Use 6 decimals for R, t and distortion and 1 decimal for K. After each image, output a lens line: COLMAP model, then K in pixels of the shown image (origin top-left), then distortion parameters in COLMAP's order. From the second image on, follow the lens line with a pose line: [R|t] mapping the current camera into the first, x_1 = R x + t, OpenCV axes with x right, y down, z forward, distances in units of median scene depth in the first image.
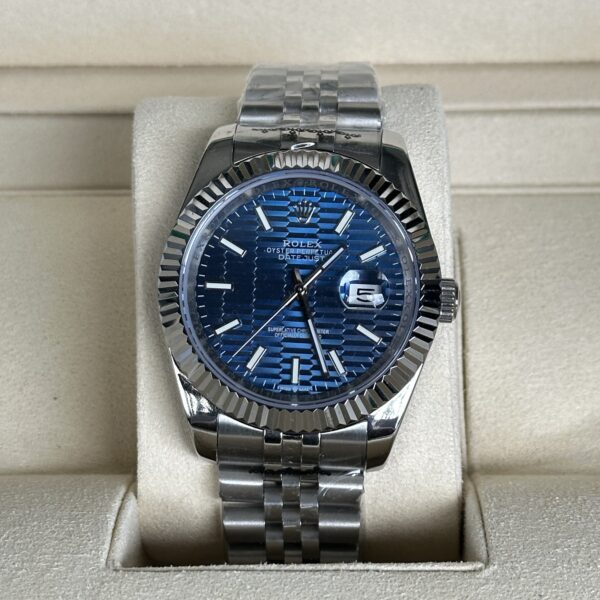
lens RADIAL K [[1897.4, 0, 300.8], [0, 1897.4, 300.8], [0, 0, 1]] dist [0.124173, 0.000000]
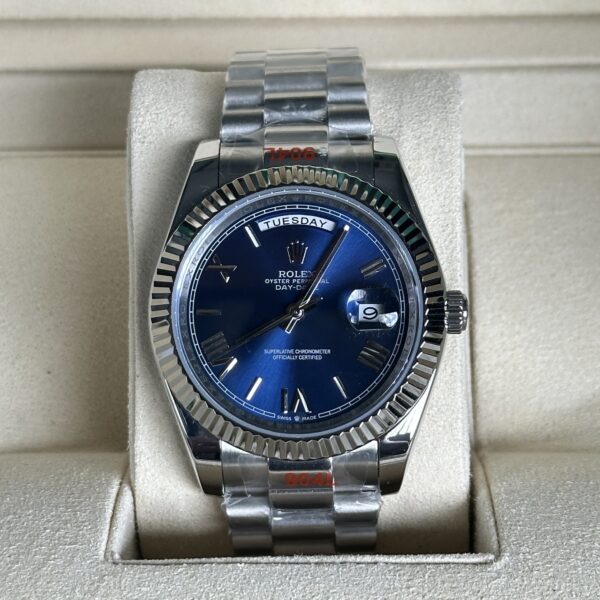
lens RADIAL K [[1897.4, 0, 297.4], [0, 1897.4, 303.7], [0, 0, 1]] dist [0.124173, 0.000000]
pose [[0.999976, -0.002634, 0.006372, -0.008739], [0.002271, 0.998416, 0.056210, -0.037656], [-0.006510, -0.056195, 0.998399, 0.035131]]
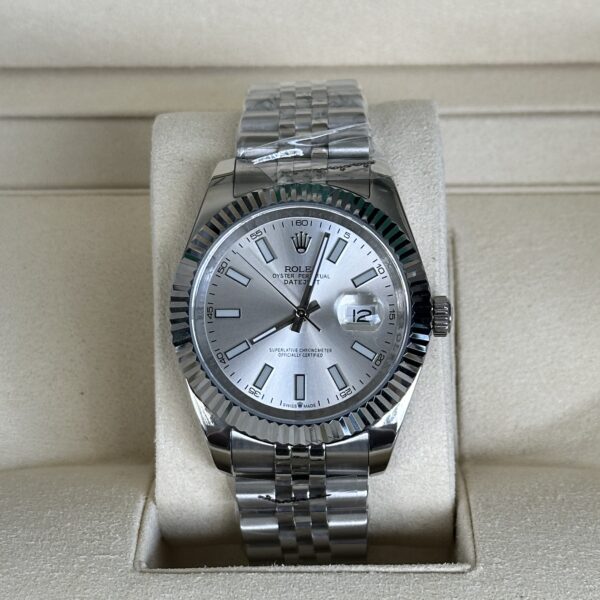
lens RADIAL K [[1897.4, 0, 289.5], [0, 1897.4, 318.5], [0, 0, 1]] dist [0.124173, 0.000000]
pose [[0.999971, -0.003272, -0.006905, -0.002025], [0.003948, 0.994945, 0.100340, -0.100593], [0.006542, -0.100364, 0.994929, -0.082104]]
